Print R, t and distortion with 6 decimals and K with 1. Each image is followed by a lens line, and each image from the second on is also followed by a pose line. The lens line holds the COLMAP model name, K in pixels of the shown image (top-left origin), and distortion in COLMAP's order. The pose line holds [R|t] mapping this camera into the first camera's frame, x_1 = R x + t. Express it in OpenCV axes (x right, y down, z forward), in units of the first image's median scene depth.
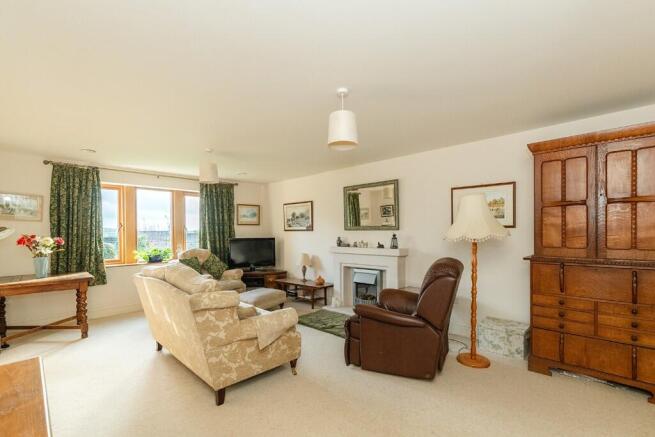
lens RADIAL K [[306.3, 0, 327.4], [0, 306.3, 225.6], [0, 0, 1]] dist [0.000180, 0.000059]
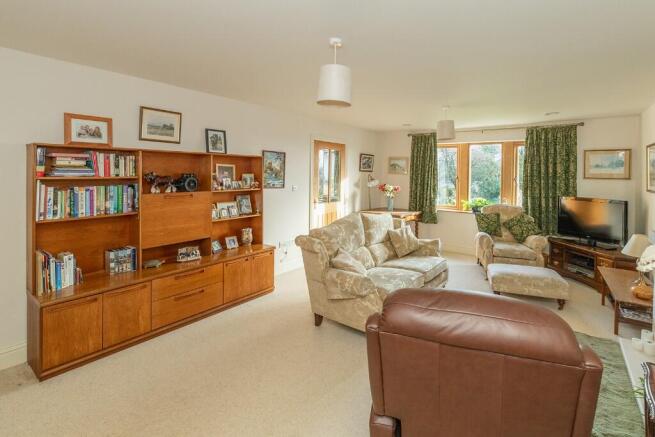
lens RADIAL K [[303.7, 0, 327.8], [0, 303.7, 173.8], [0, 0, 1]] dist [-0.000076, -0.000060]
pose [[0.130078, 0.002112, -0.991502, 0.378529], [-0.003570, 0.999992, 0.001662, -0.014172], [0.991497, 0.003324, 0.130085, 0.318782]]
